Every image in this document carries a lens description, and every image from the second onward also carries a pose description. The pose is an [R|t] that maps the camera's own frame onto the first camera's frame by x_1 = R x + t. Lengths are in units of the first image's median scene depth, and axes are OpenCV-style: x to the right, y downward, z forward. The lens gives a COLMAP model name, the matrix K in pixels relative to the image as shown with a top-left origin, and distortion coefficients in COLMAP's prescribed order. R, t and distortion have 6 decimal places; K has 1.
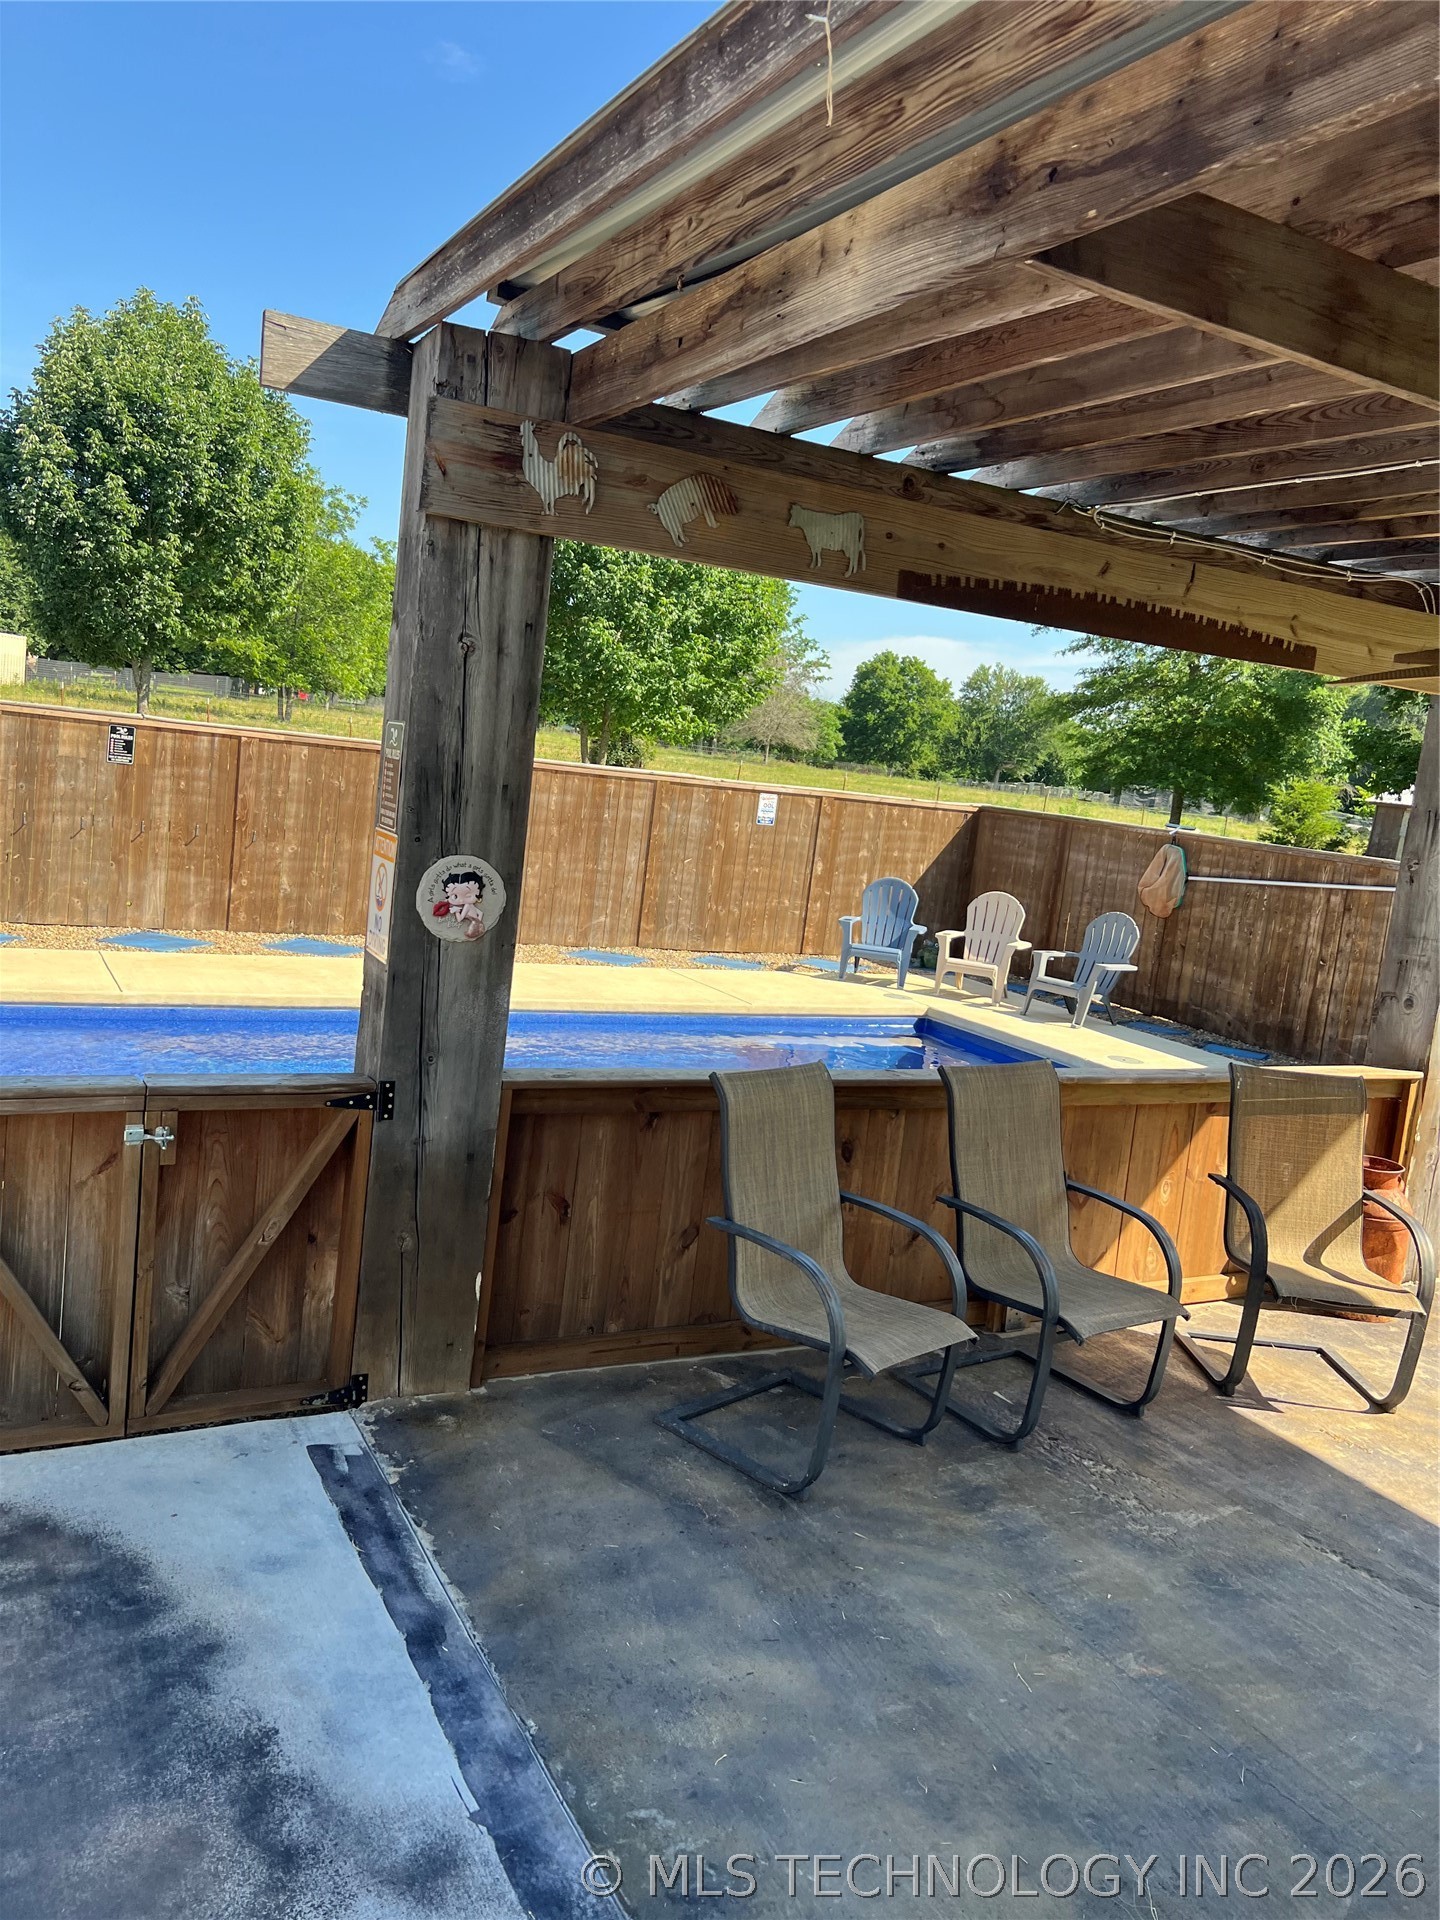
lens RADIAL K [[1448.4, 0, 669.0], [0, 1448.4, 960.9], [0, 0, 1]] dist [0.050227, -0.004980]
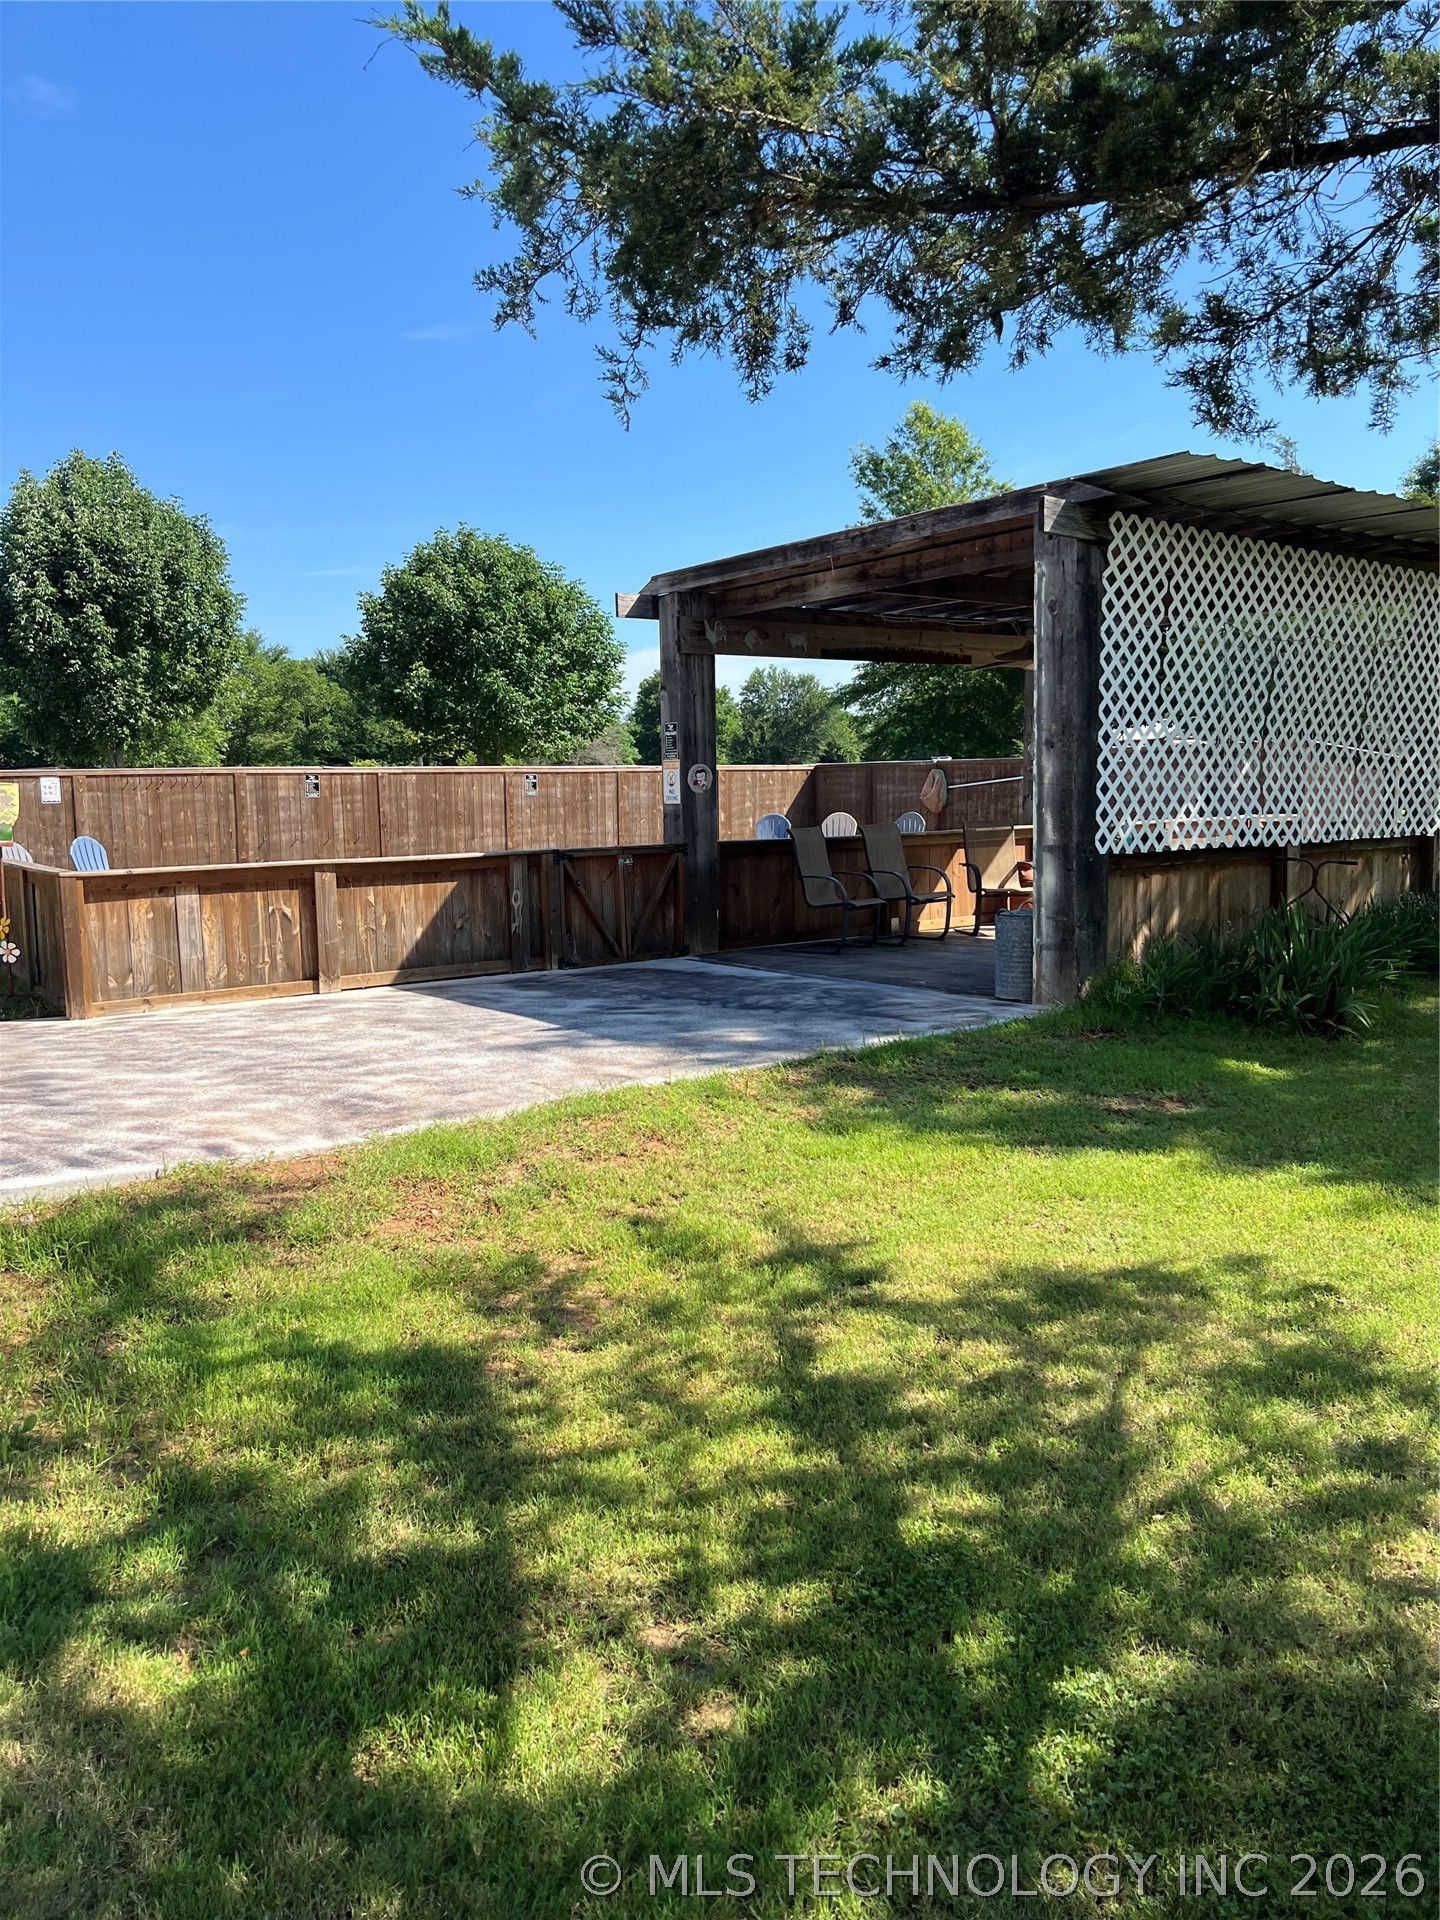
lens RADIAL K [[1448.7, 0, 710.9], [0, 1448.7, 959.3], [0, 0, 1]] dist [0.046328, -0.009156]
pose [[0.976337, -0.151131, 0.154679, -0.184799], [0.153713, 0.988104, -0.004800, 0.099530], [-0.152114, 0.028462, 0.987953, -0.557603]]
